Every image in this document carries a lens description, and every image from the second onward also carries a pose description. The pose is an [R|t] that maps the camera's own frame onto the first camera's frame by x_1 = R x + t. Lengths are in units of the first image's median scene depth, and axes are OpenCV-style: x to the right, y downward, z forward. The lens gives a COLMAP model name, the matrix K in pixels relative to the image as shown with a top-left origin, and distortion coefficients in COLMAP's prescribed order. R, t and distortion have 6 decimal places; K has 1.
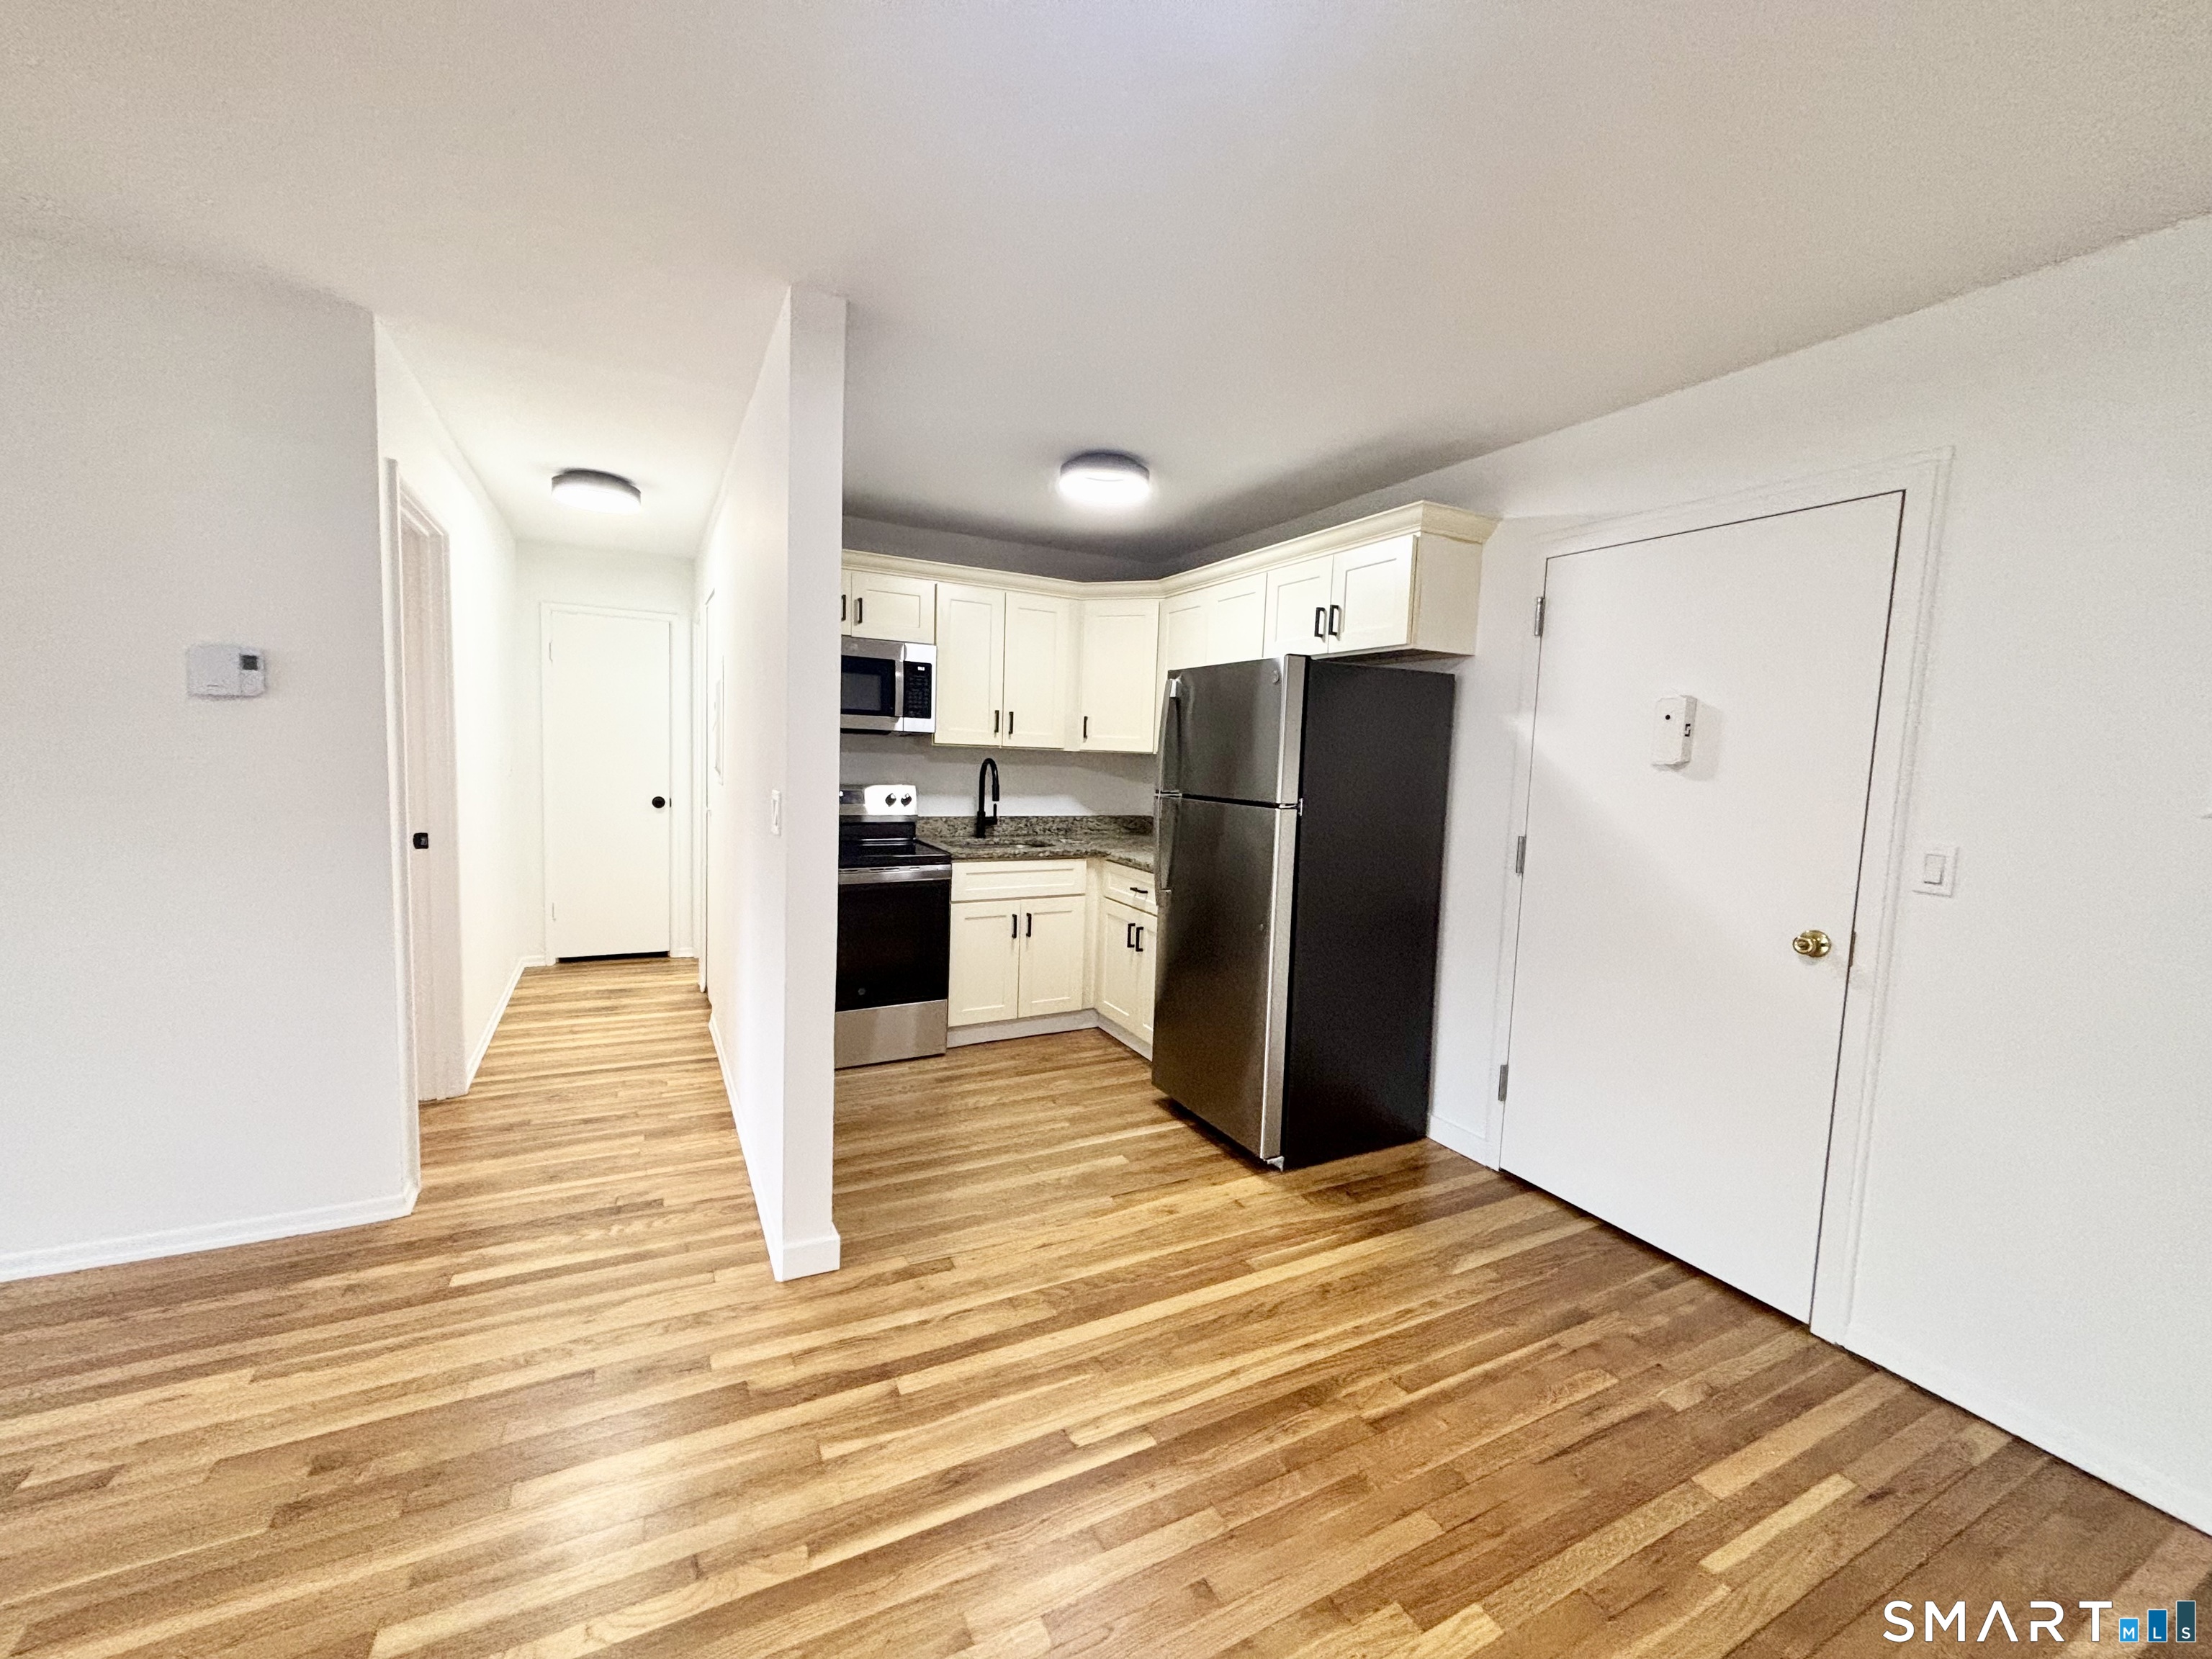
lens RADIAL K [[896.4, 0, 1099.2], [0, 896.4, 825.1], [0, 0, 1]] dist [0.001518, 0.000140]
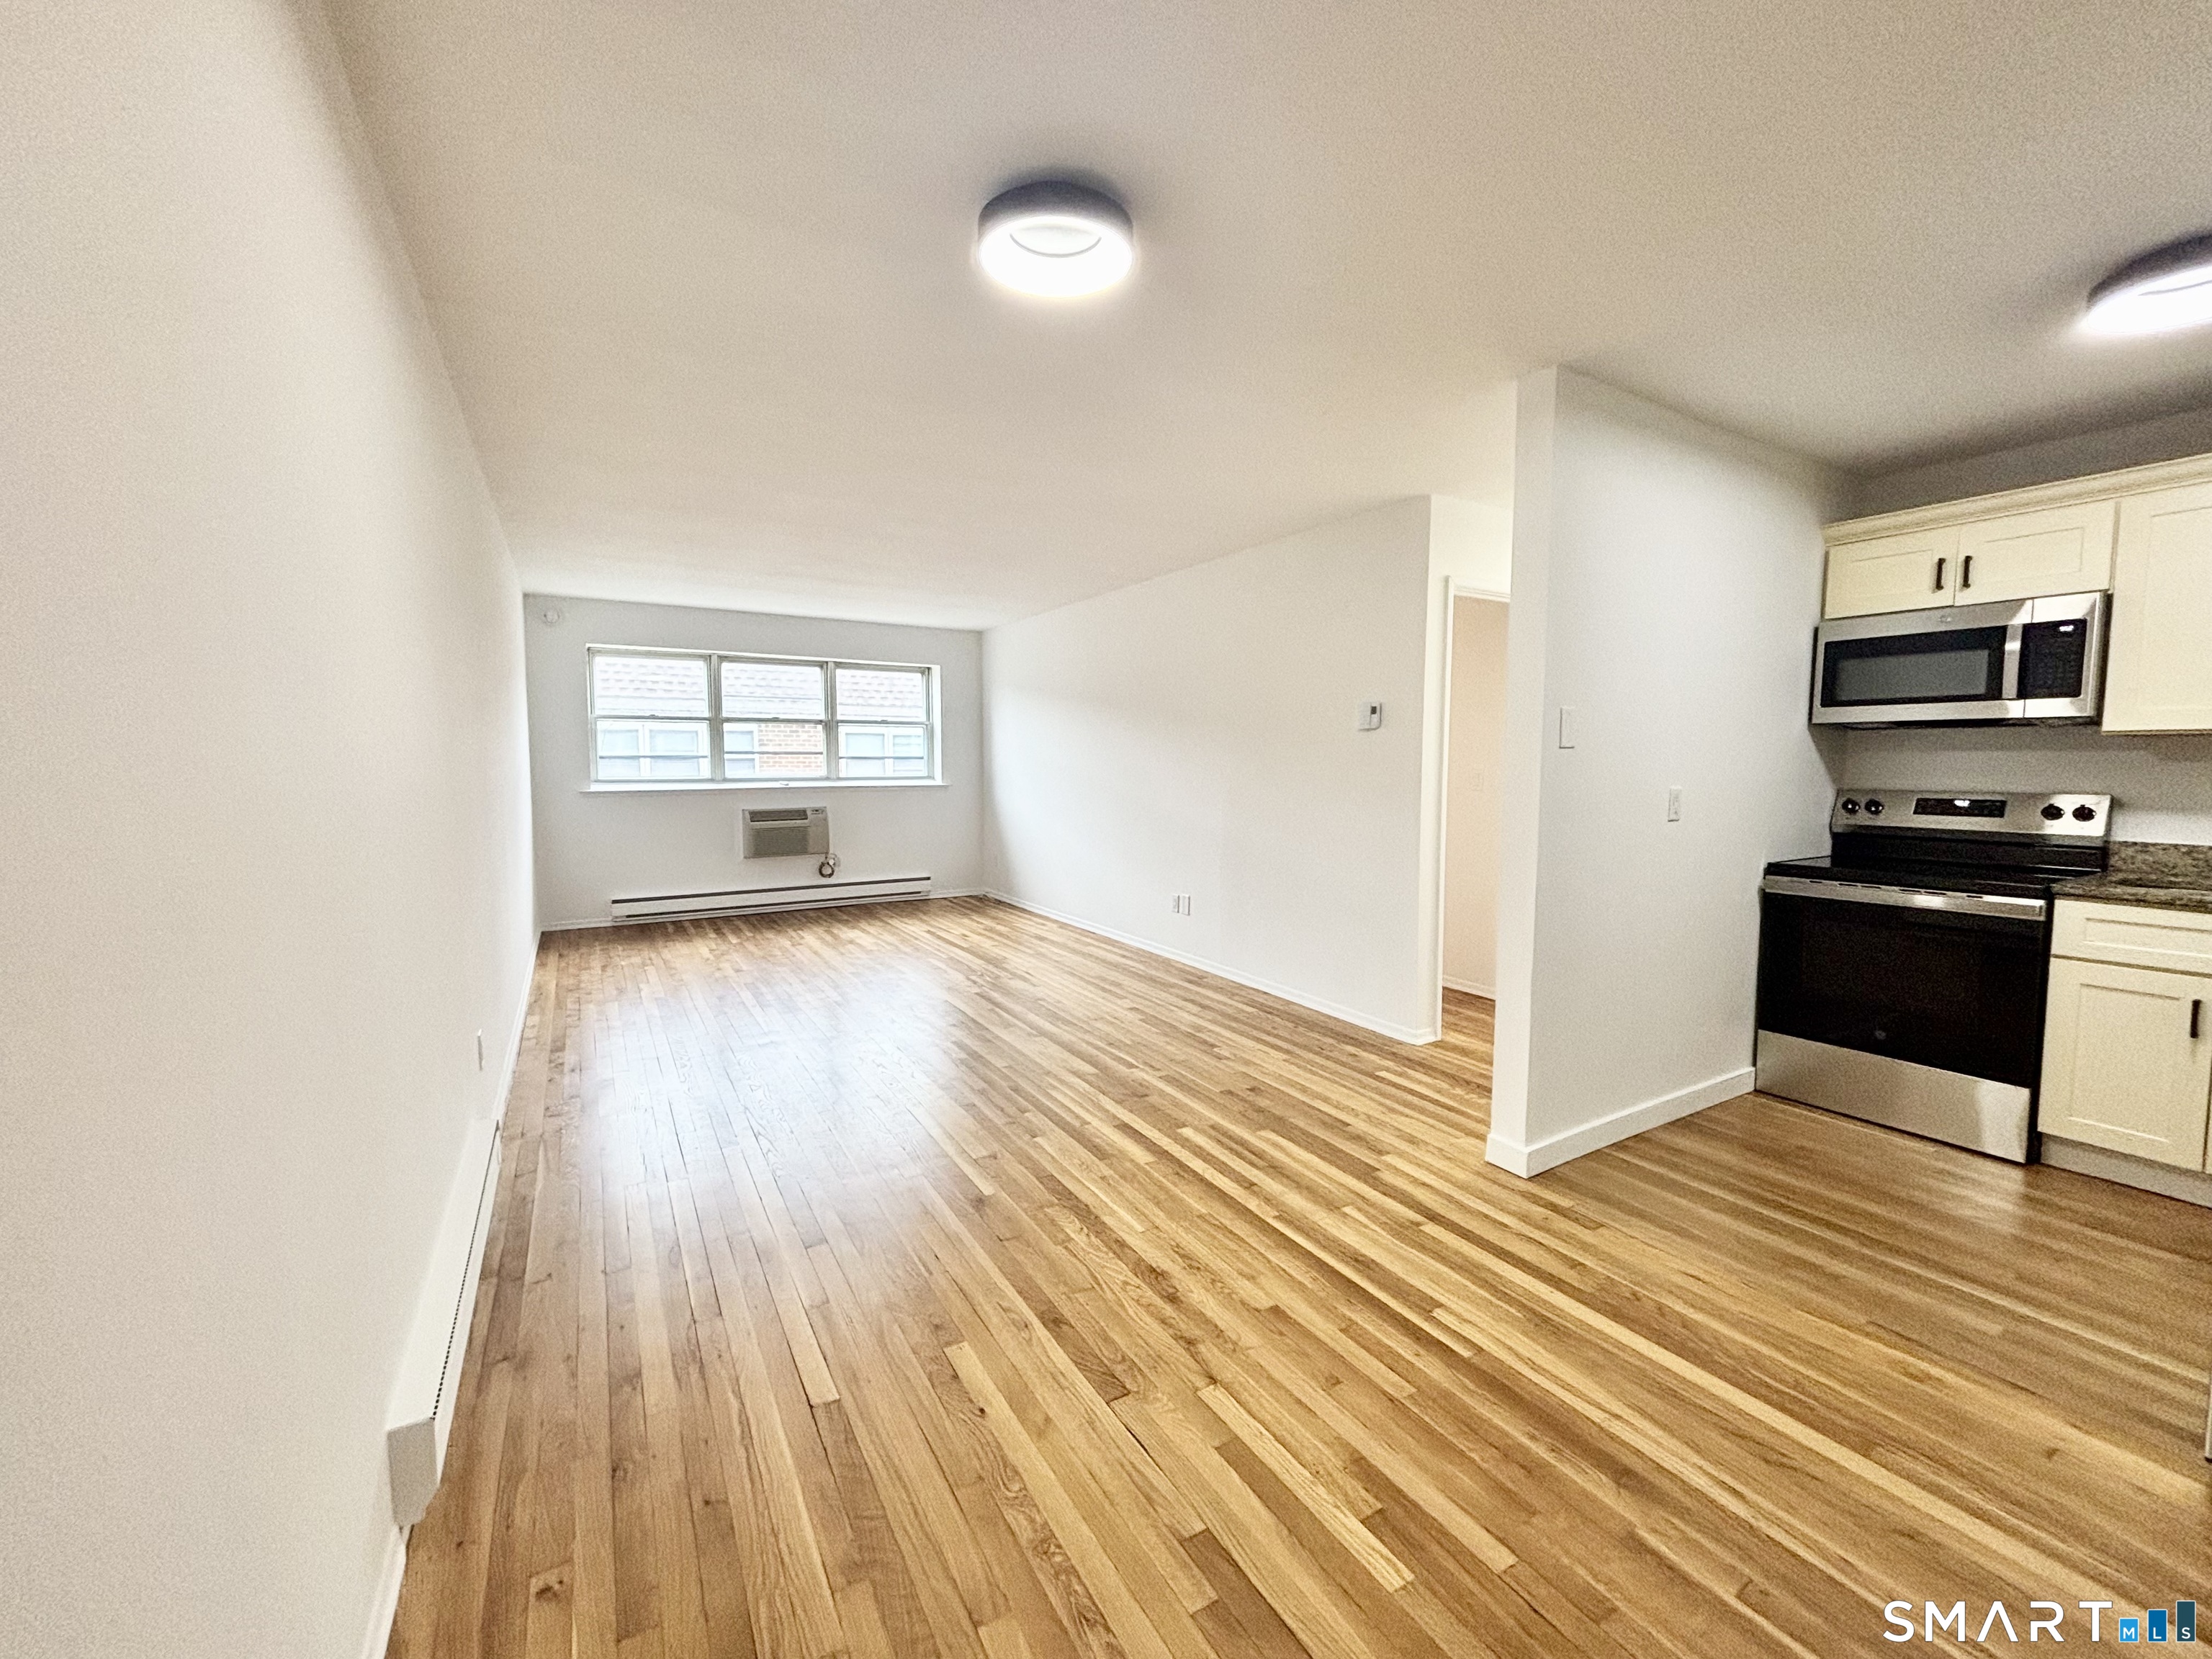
lens RADIAL K [[888.5, 0, 1101.8], [0, 888.5, 827.8], [0, 0, 1]] dist [-0.001549, -0.000244]
pose [[0.047957, 0.040444, -0.998030, 0.505642], [-0.082239, 0.995947, 0.036407, 0.023221], [0.995458, 0.080331, 0.051089, 0.211984]]
